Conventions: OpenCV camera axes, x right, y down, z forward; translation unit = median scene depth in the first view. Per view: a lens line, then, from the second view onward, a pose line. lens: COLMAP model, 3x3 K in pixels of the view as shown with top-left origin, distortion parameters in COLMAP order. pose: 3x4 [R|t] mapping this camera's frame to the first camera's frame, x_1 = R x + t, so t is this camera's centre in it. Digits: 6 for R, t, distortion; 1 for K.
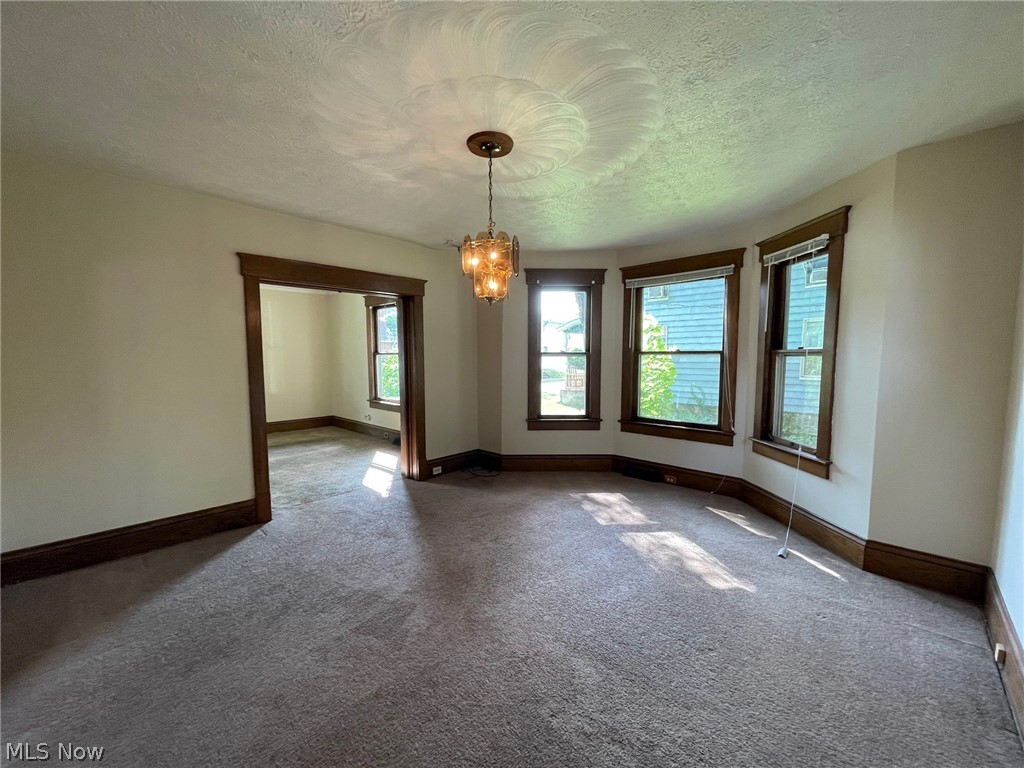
lens RADIAL K [[422.6, 0, 511.0], [0, 422.6, 388.0], [0, 0, 1]] dist [0.000526, 0.000035]
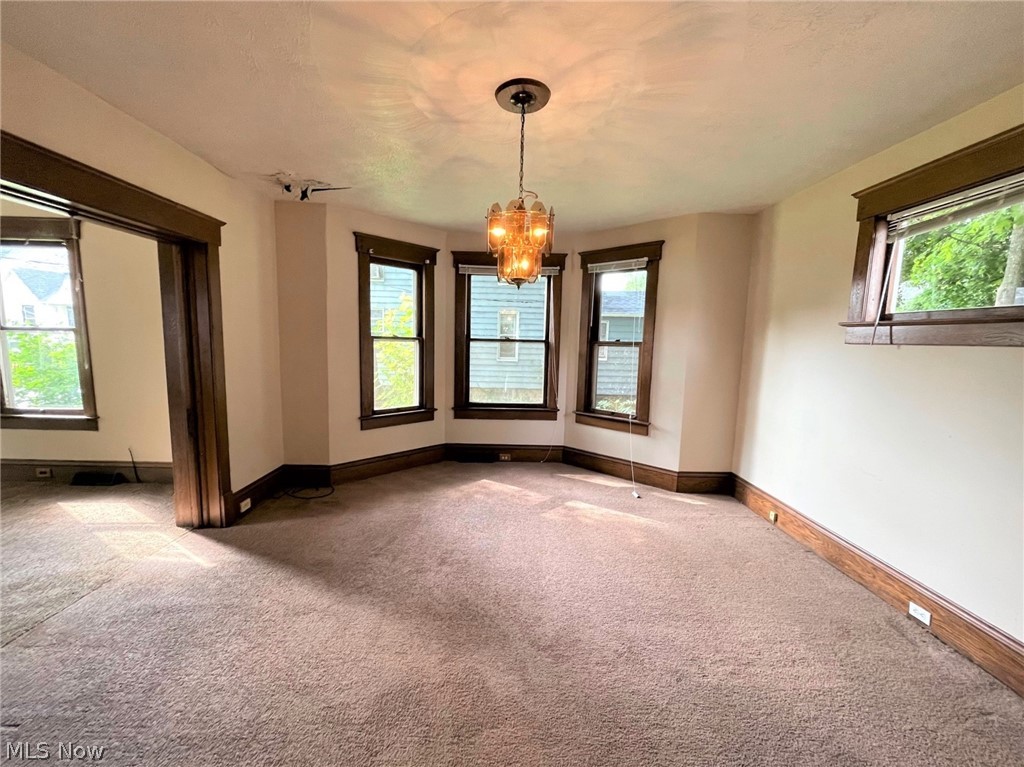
lens RADIAL K [[428.8, 0, 512.0], [0, 428.8, 387.5], [0, 0, 1]] dist [0.000178, -0.000098]
pose [[0.704568, -0.061705, 0.706949, -0.375537], [0.030937, 0.997936, 0.056270, -0.024450], [-0.708962, -0.017775, 0.705023, 0.214483]]
